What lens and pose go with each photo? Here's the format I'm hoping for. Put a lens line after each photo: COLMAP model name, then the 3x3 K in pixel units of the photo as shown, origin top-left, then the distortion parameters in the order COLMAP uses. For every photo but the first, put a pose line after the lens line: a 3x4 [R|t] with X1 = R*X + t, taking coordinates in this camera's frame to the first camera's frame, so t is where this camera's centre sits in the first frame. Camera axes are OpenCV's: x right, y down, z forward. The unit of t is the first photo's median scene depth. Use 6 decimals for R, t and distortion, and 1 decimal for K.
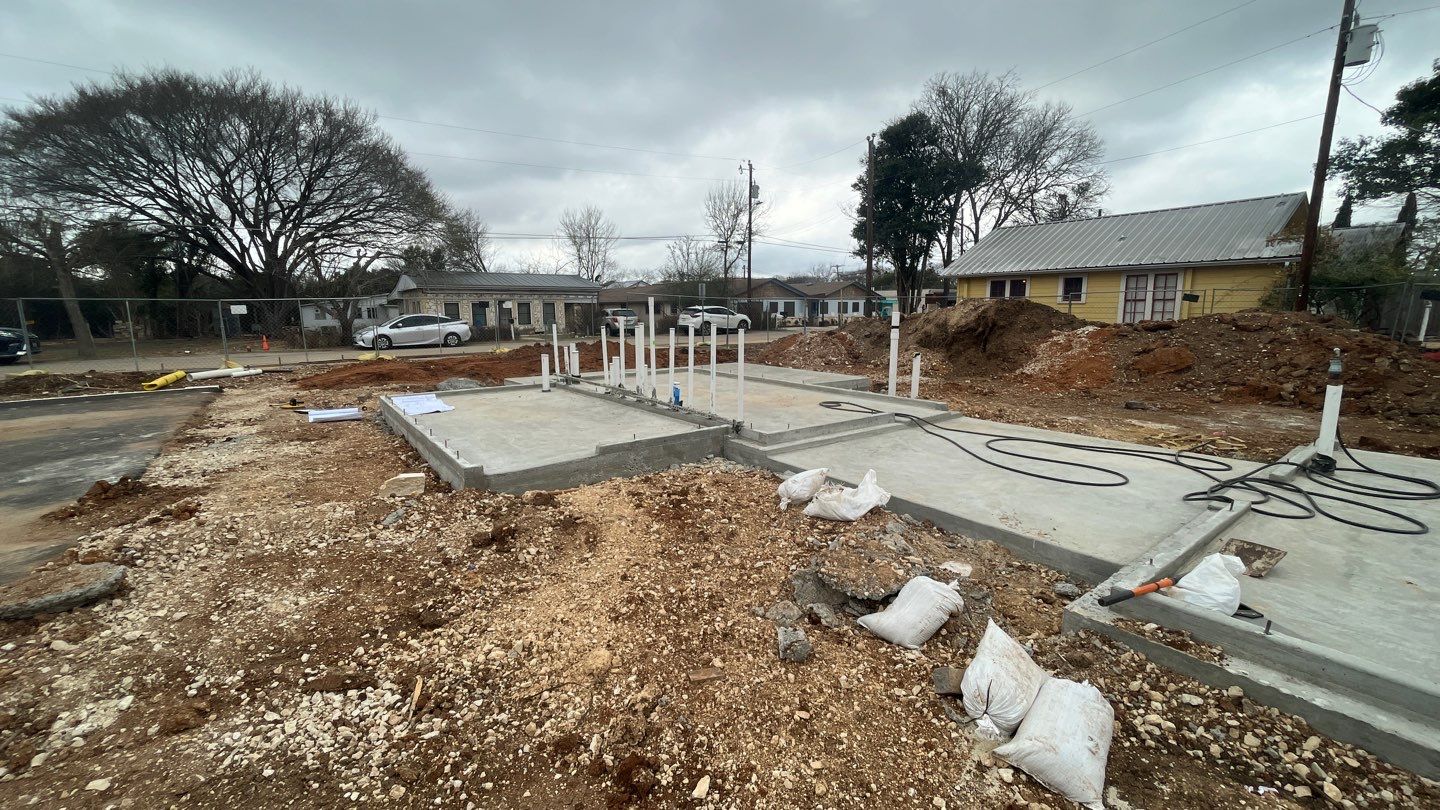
lens RADIAL K [[578.2, 0, 719.3], [0, 578.2, 408.1], [0, 0, 1]] dist [-0.004197, -0.000074]
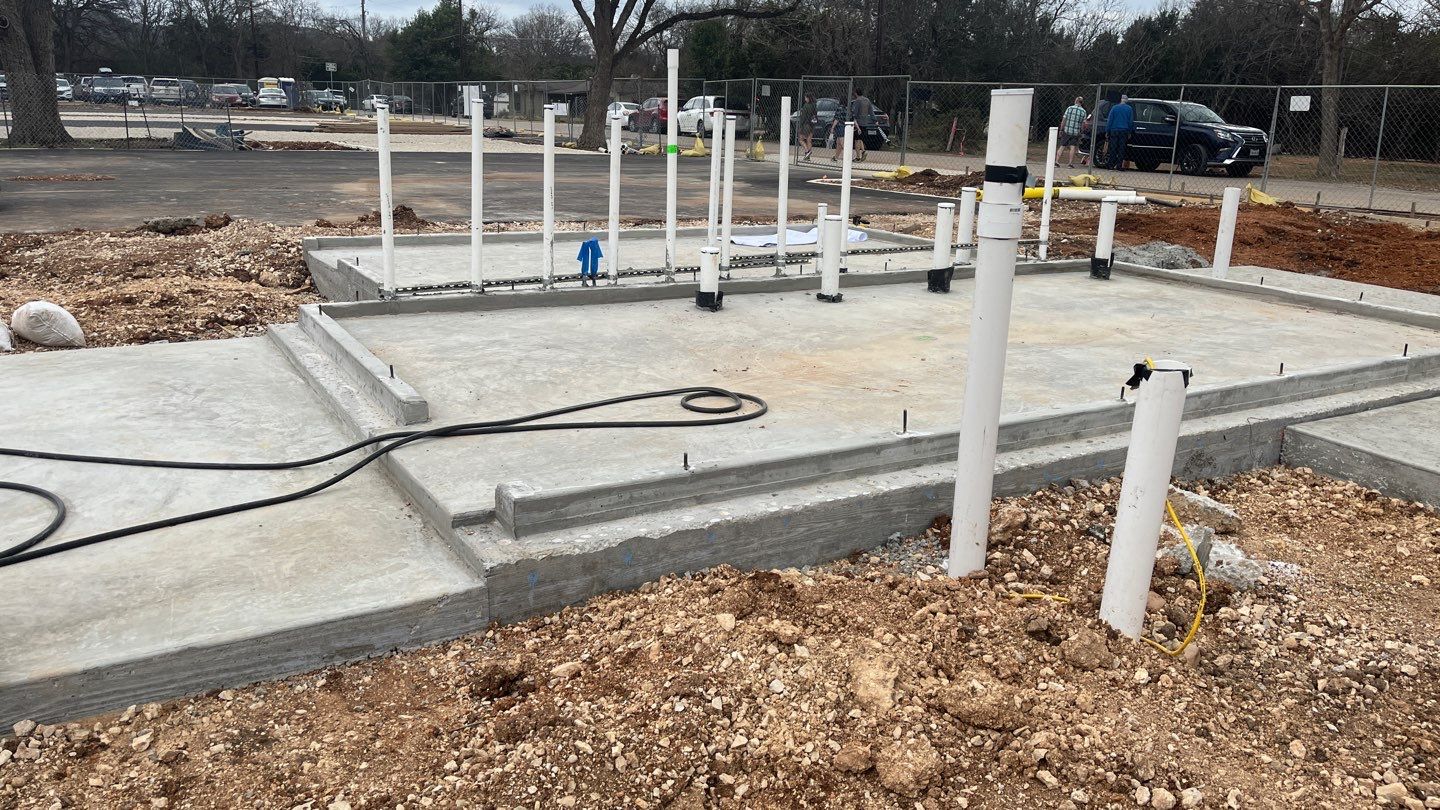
lens RADIAL K [[1088.4, 0, 714.2], [0, 1088.4, 411.8], [0, 0, 1]] dist [0.063663, -0.075207]
pose [[-0.111251, 0.275632, -0.954804, 0.223885], [-0.199588, 0.934995, 0.293169, -0.051945], [0.973544, 0.223183, -0.049006, 0.319424]]
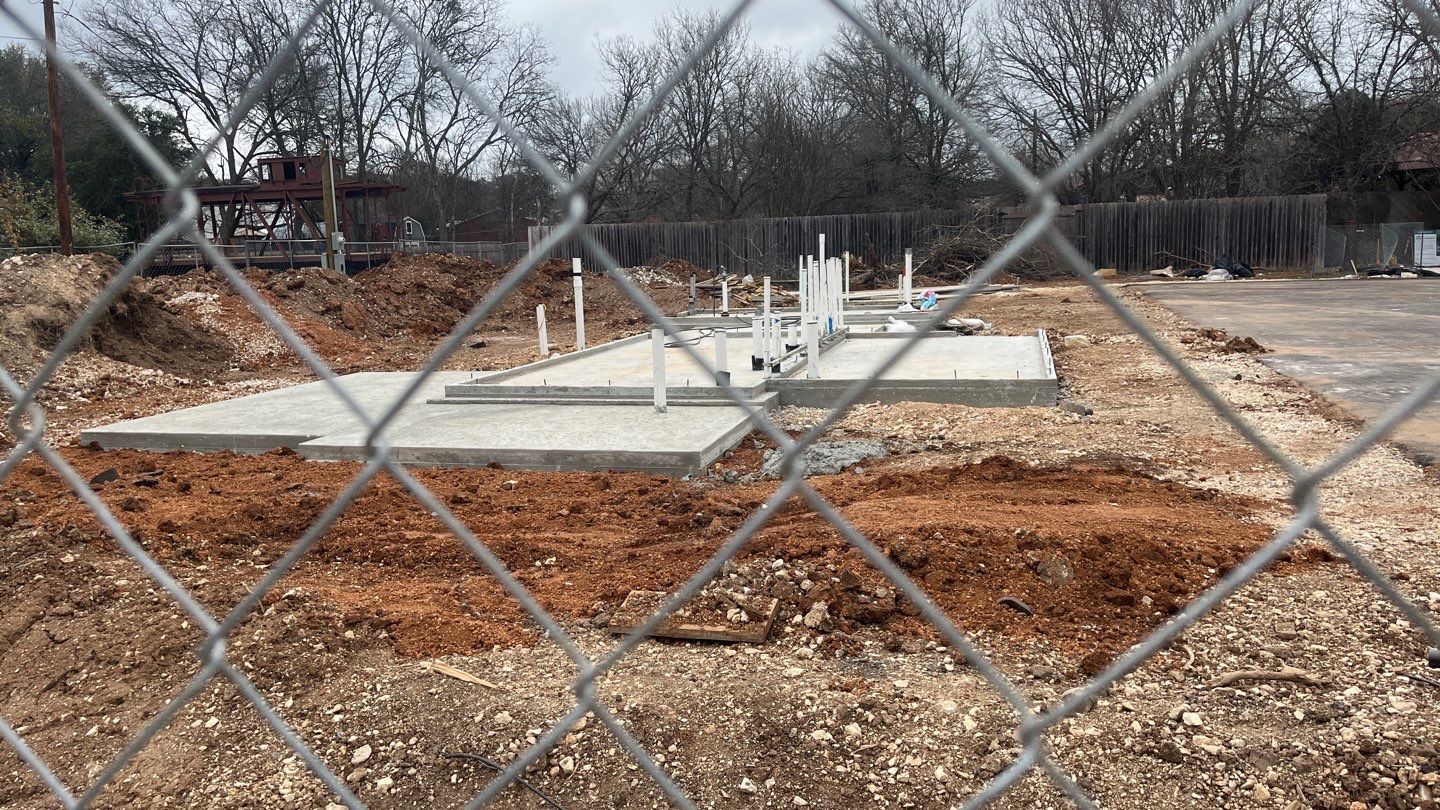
lens RADIAL K [[1088.4, 0, 725.6], [0, 1088.4, 406.8], [0, 0, 1]] dist [0.063663, -0.075207]
pose [[-0.626711, -0.087540, 0.774319, -0.416446], [0.169134, 0.954701, 0.244825, -0.110031], [-0.760676, 0.284399, -0.583515, 0.642532]]
